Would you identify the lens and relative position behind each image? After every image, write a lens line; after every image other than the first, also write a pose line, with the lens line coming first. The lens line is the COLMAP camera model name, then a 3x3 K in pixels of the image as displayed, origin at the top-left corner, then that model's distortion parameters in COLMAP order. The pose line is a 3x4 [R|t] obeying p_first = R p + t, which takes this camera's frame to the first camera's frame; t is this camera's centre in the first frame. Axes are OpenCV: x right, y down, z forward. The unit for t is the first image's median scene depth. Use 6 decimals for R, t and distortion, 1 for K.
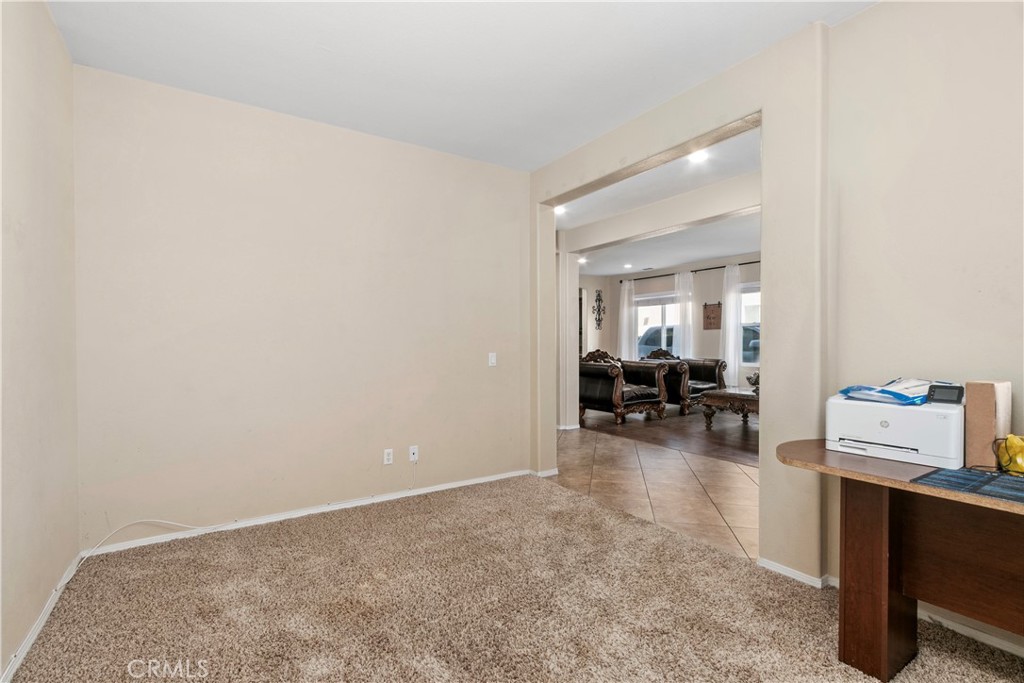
lens RADIAL K [[465.0, 0, 512.6], [0, 465.0, 351.8], [0, 0, 1]] dist [0.001836, 0.000420]
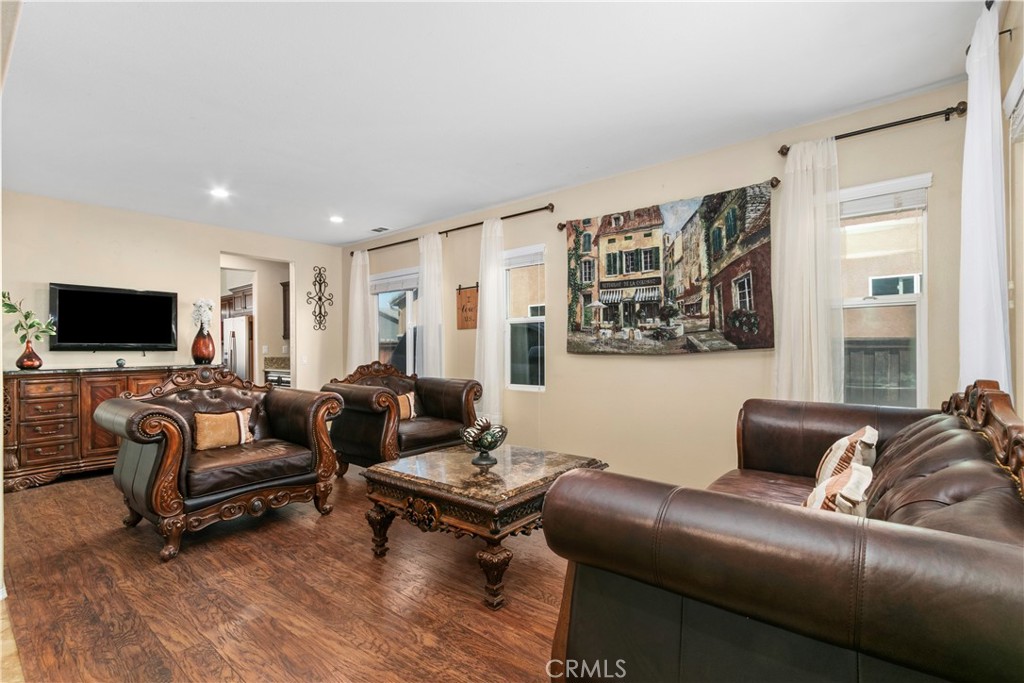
lens RADIAL K [[465.0, 0, 515.6], [0, 465.0, 344.1], [0, 0, 1]] dist [0.001836, 0.000420]
pose [[0.958745, 0.001318, 0.284265, 0.271207], [0.008605, 0.999396, -0.033654, -0.007281], [-0.284138, 0.034712, 0.958155, 0.354670]]
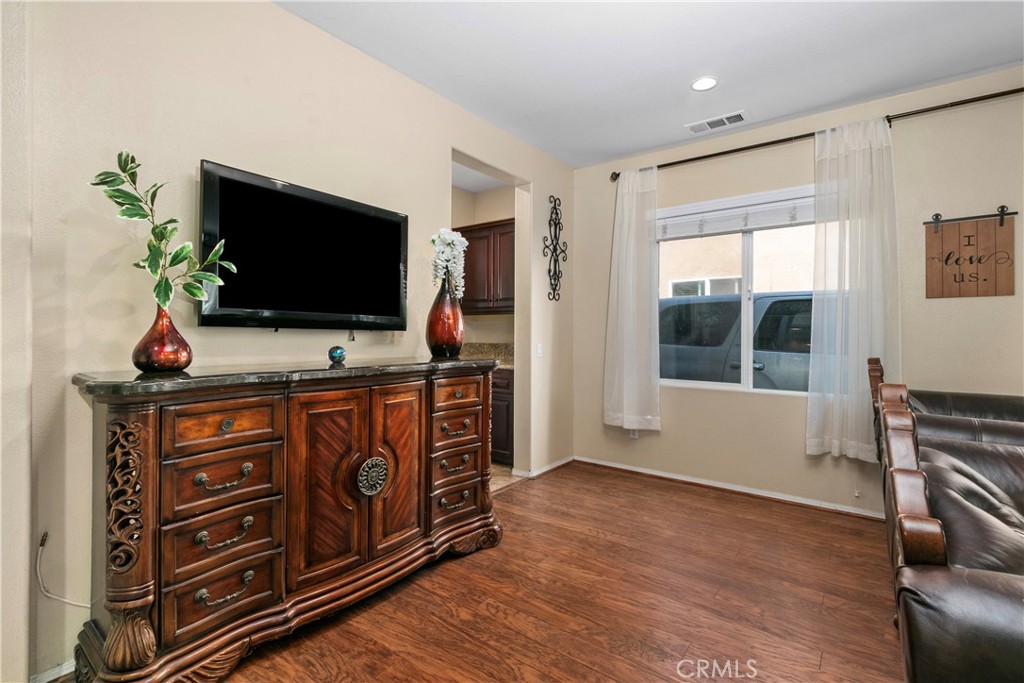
lens RADIAL K [[465.0, 0, 515.1], [0, 465.0, 327.8], [0, 0, 1]] dist [0.001836, 0.000420]
pose [[0.941298, 0.015224, 0.337234, 0.030002], [-0.003070, 0.999327, -0.036546, -0.012704], [-0.337564, 0.033366, 0.940711, 0.688811]]
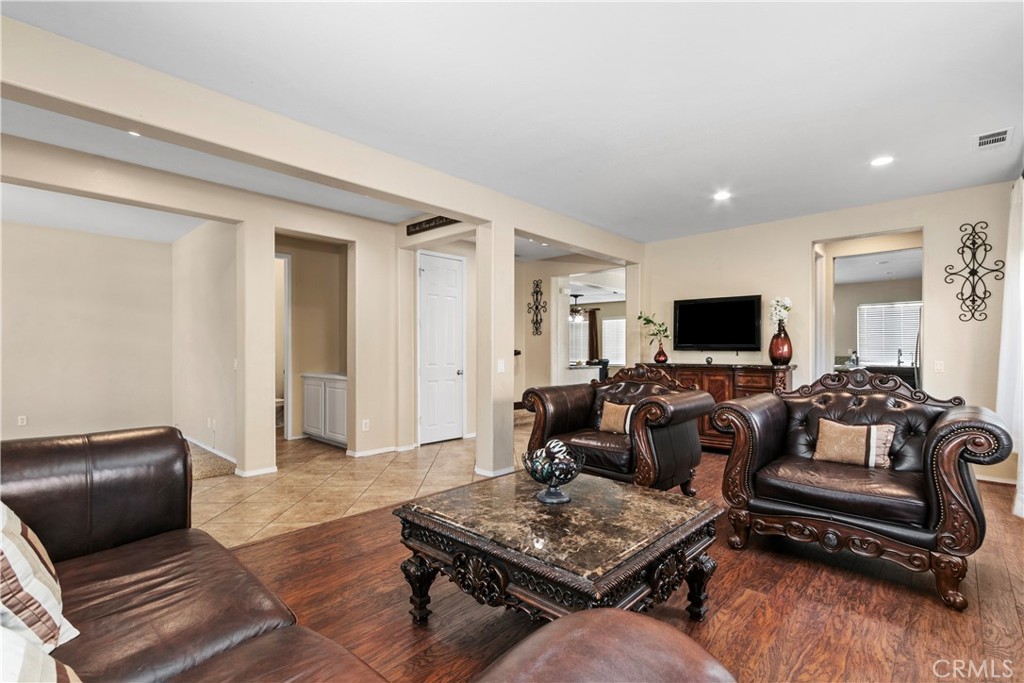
lens RADIAL K [[465.0, 0, 480.8], [0, 465.0, 351.3], [0, 0, 1]] dist [0.001836, 0.000420]
pose [[0.203877, 0.009631, -0.978949, 0.513515], [-0.024793, 0.999682, 0.004671, -0.014589], [0.978683, 0.023318, 0.204051, 0.532857]]
